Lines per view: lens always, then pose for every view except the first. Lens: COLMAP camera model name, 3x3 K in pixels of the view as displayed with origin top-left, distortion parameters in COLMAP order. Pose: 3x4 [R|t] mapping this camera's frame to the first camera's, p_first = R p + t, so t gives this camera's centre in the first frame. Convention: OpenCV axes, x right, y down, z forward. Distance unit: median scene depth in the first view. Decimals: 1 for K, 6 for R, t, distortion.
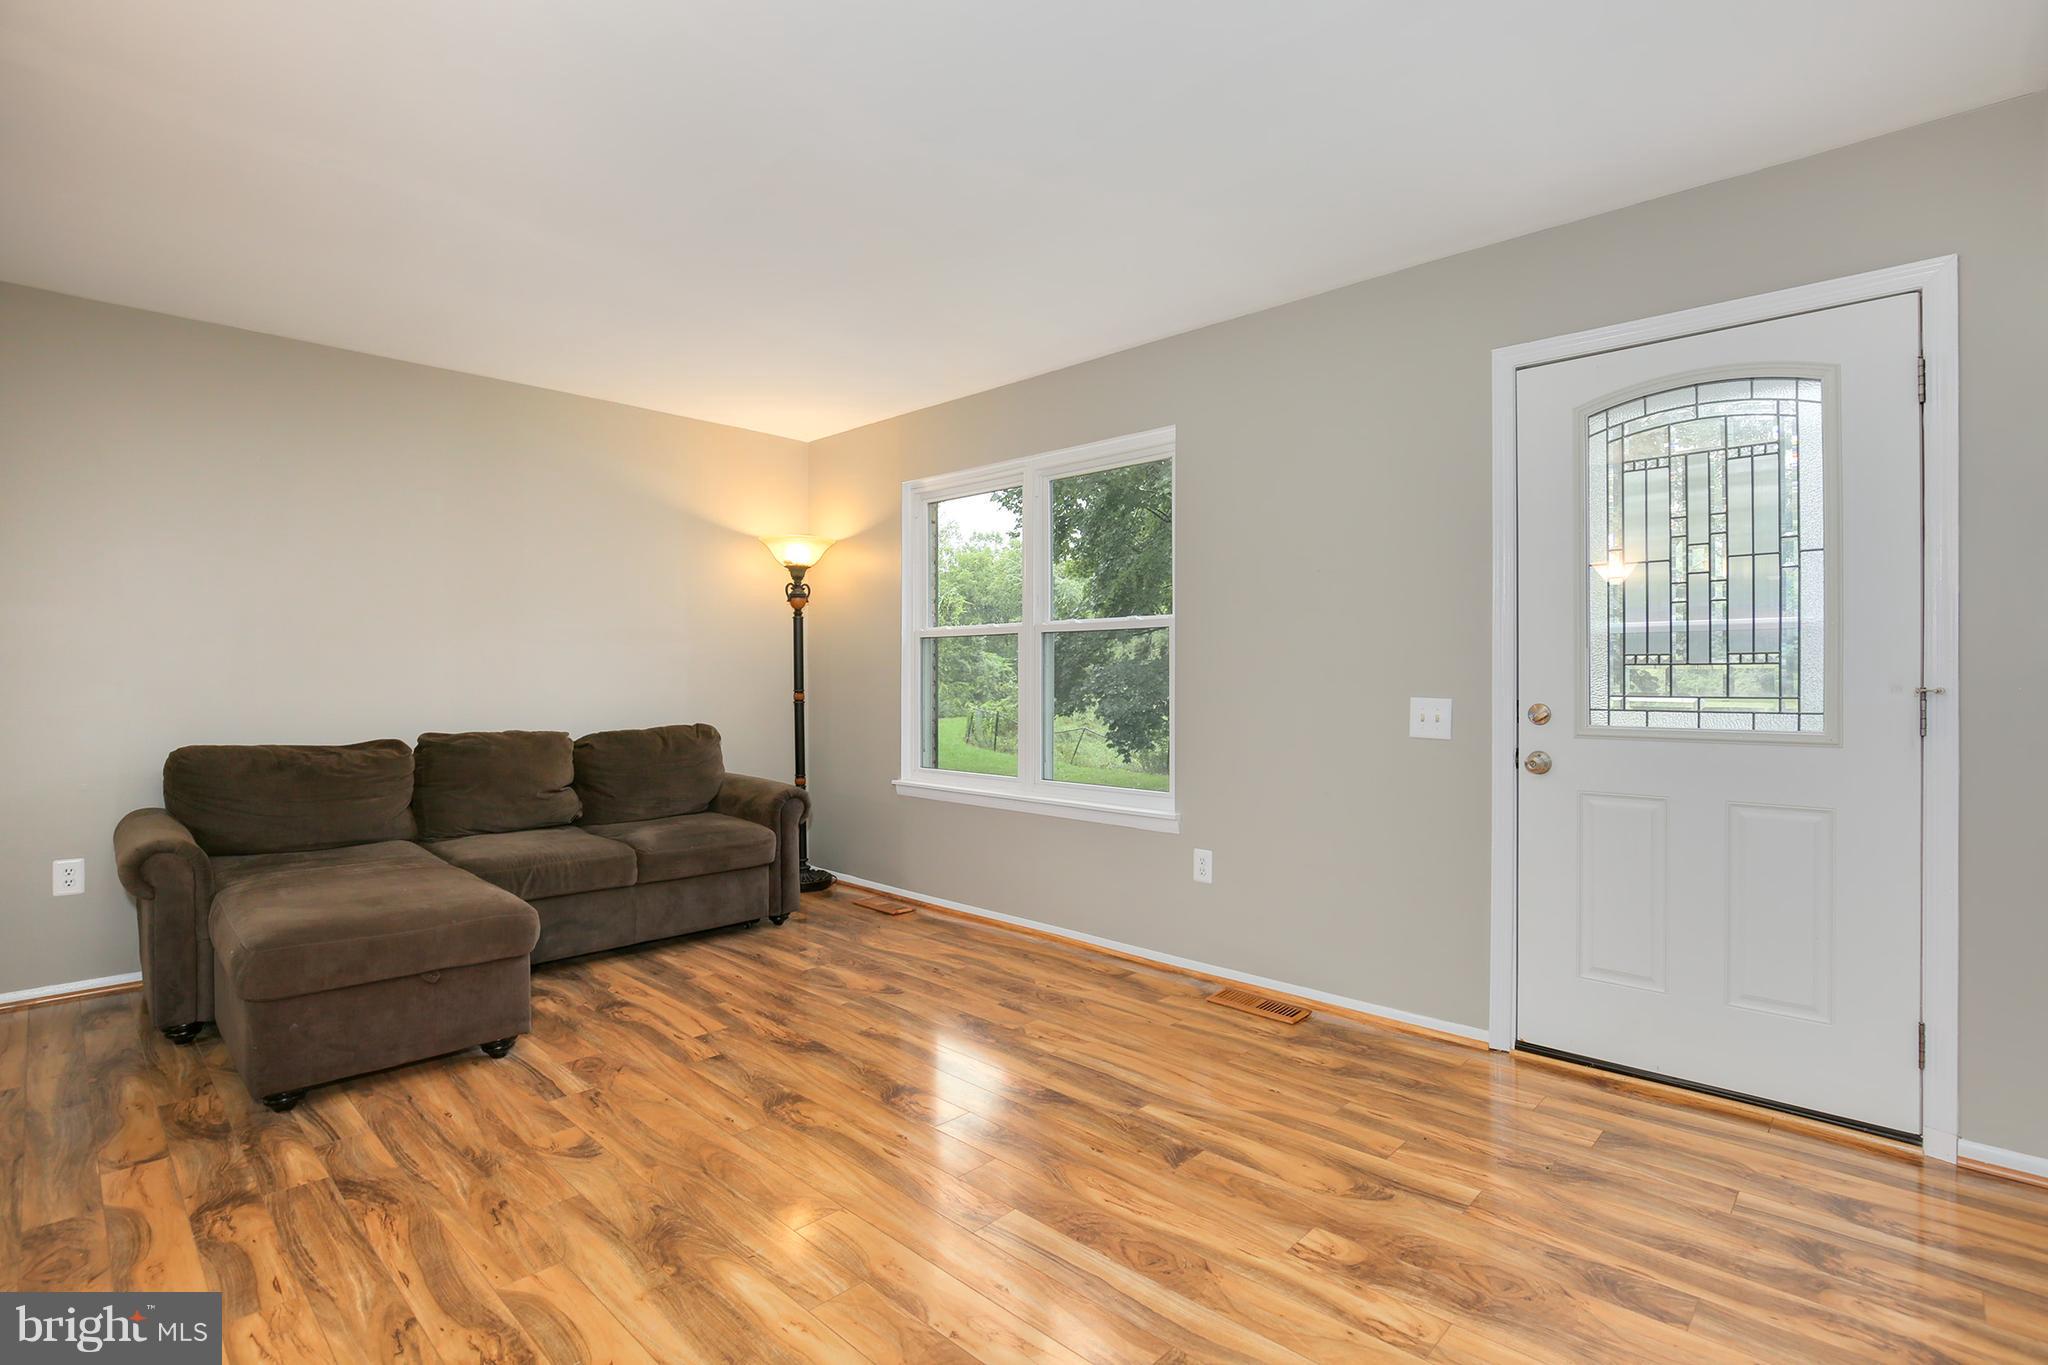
lens RADIAL K [[974.4, 0, 1008.5], [0, 974.4, 685.1], [0, 0, 1]] dist [-0.037121, 0.008571]
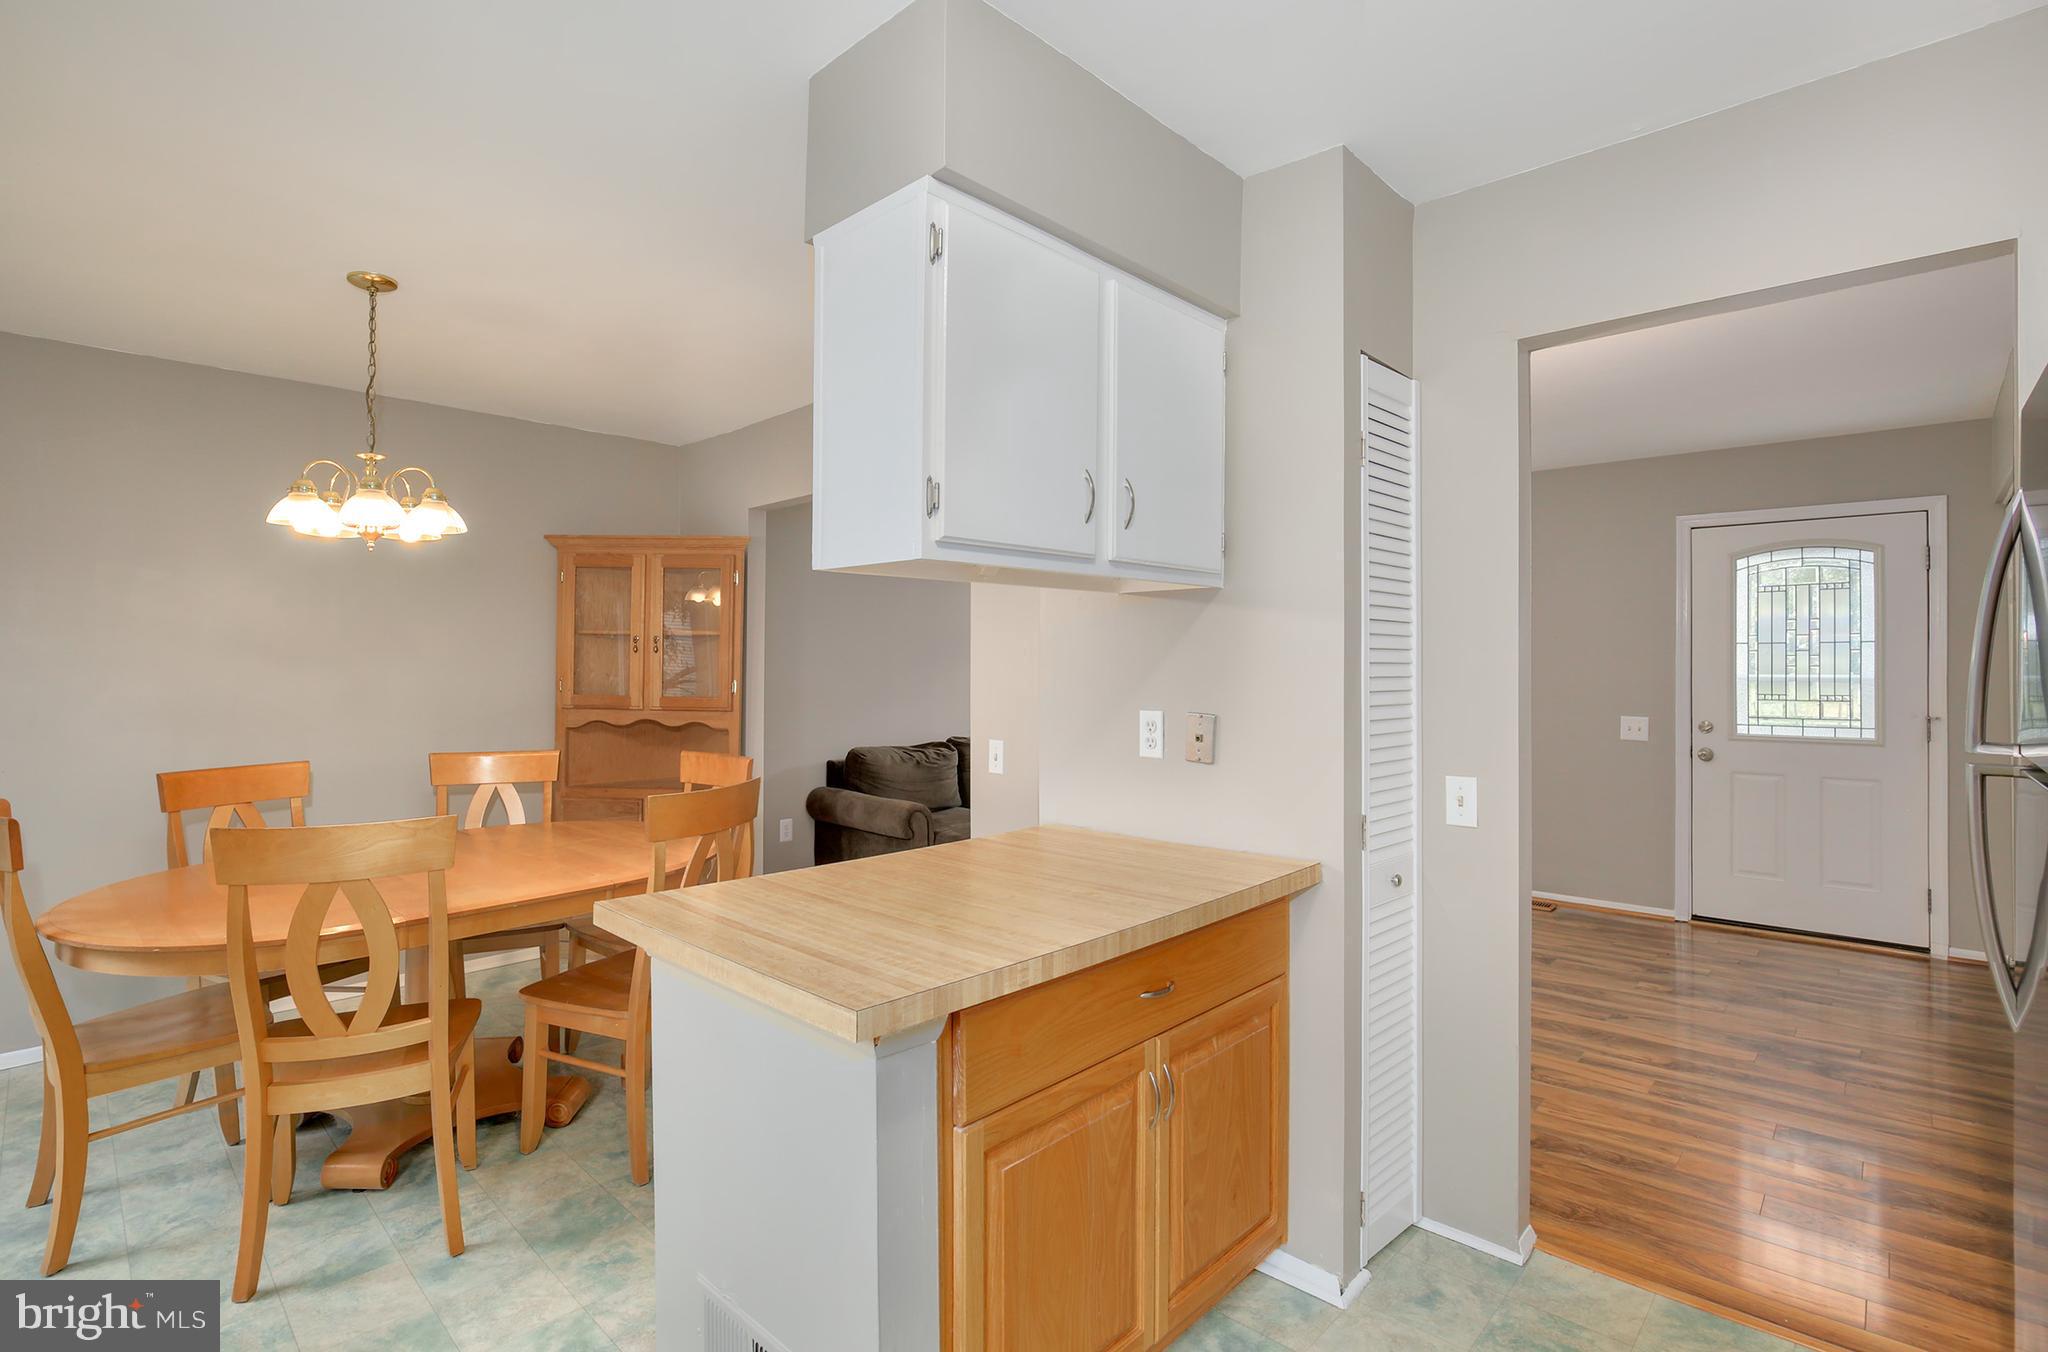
lens RADIAL K [[978.8, 0, 981.1], [0, 978.8, 669.5], [0, 0, 1]] dist [-0.019150, 0.000176]
pose [[0.999980, -0.003013, 0.005501, -0.822093], [0.003021, 0.999994, -0.001535, -0.079617], [-0.005496, 0.001552, 0.999984, -0.797392]]
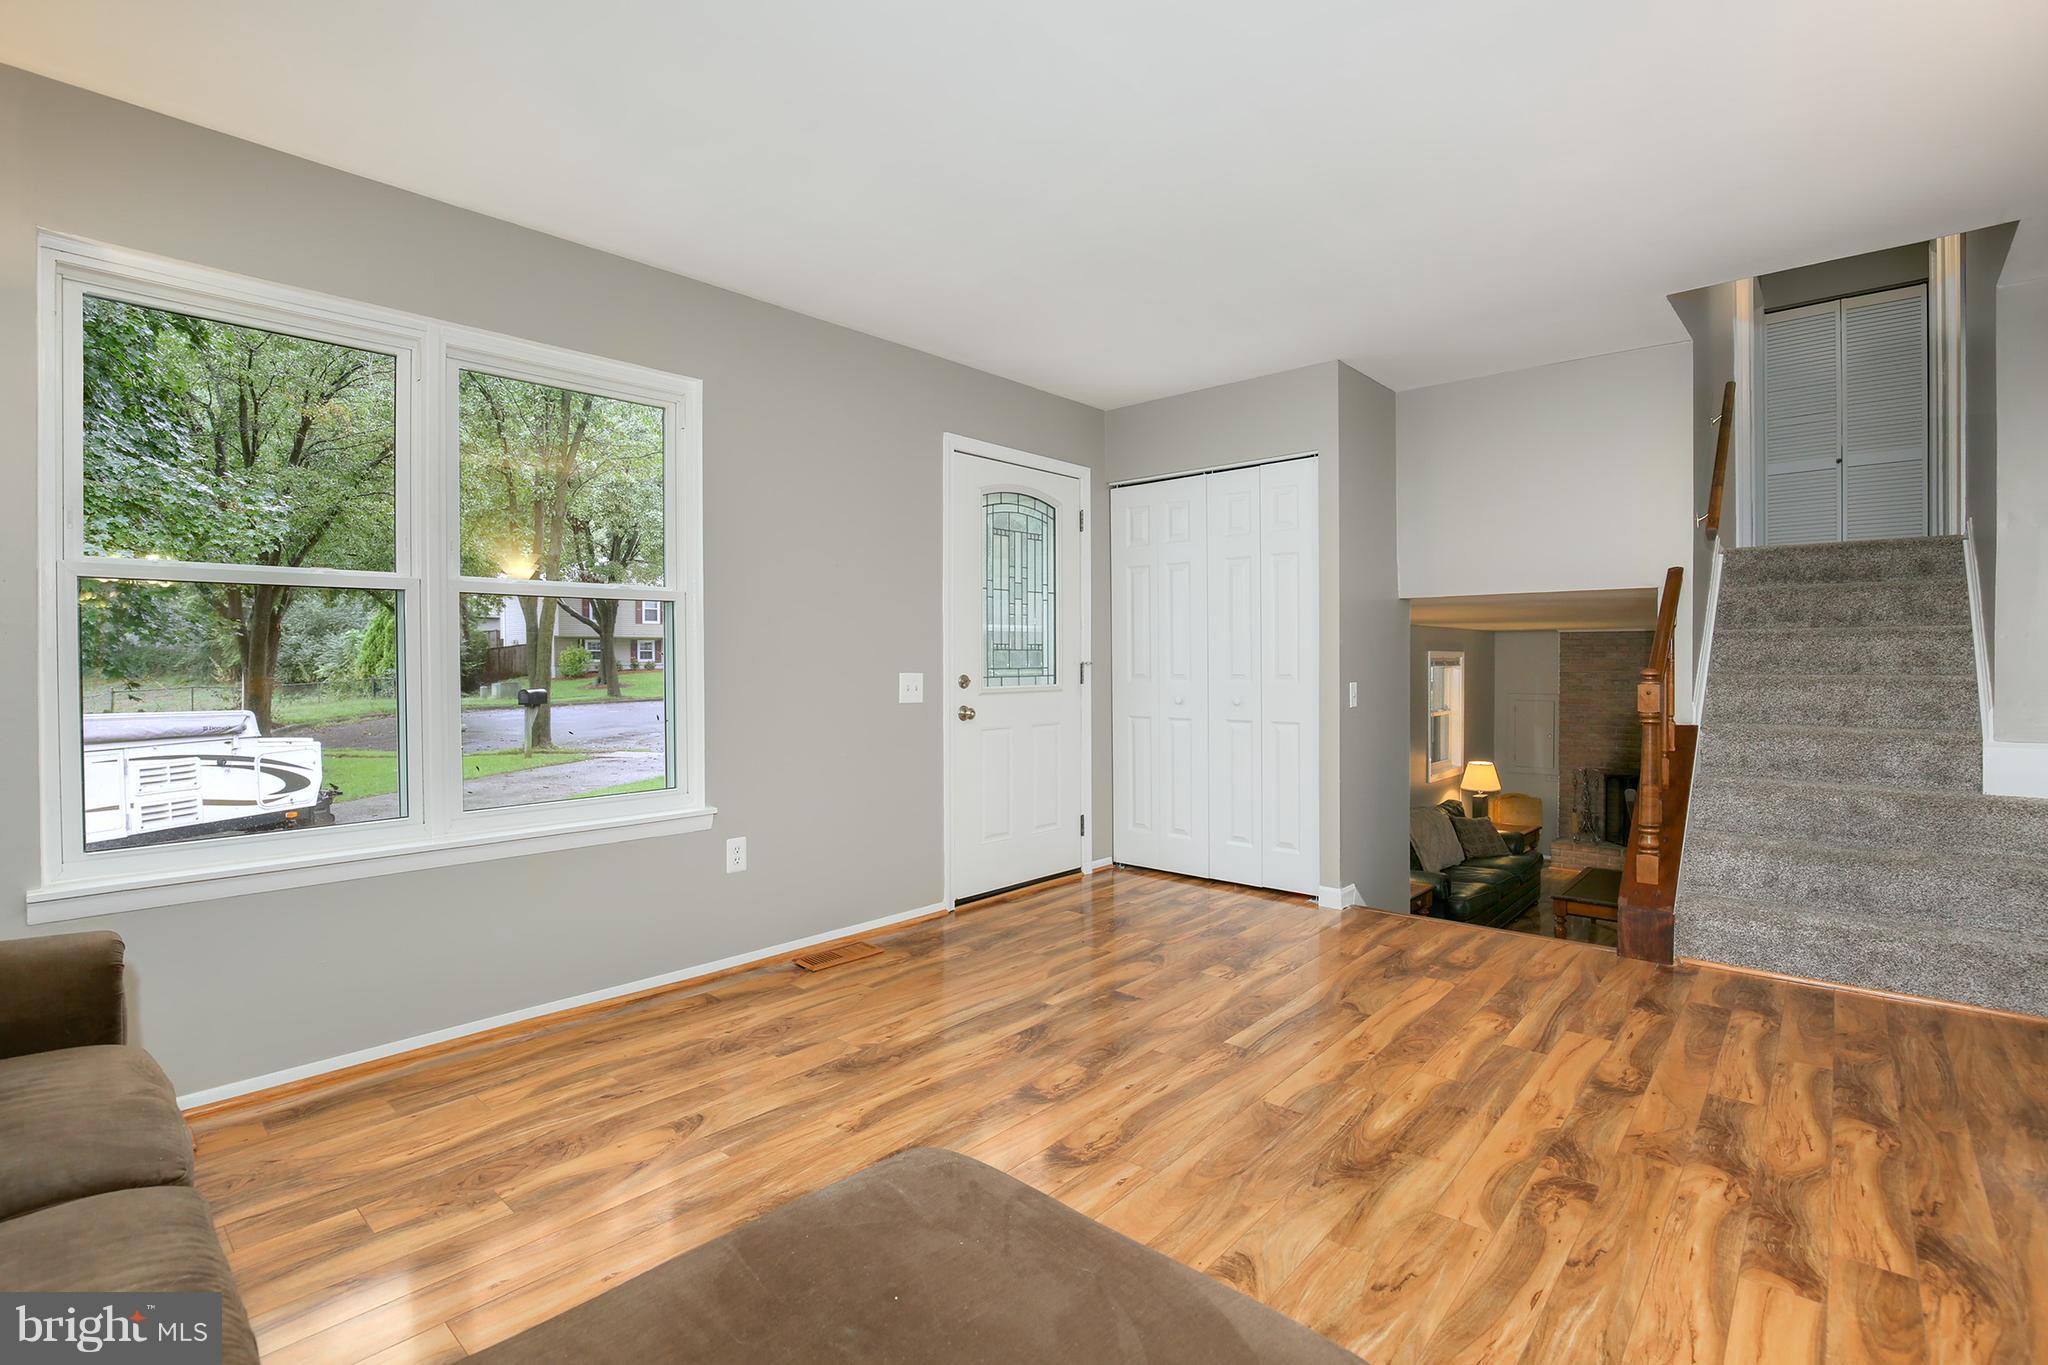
lens RADIAL K [[954.3, 0, 1023.2], [0, 954.3, 679.2], [0, 0, 1]] dist [-0.036570, 0.008108]
pose [[-0.053389, -0.021923, 0.998333, -1.020752], [0.009649, 0.999701, 0.022469, -0.007631], [-0.998527, 0.010832, -0.053161, 1.044094]]
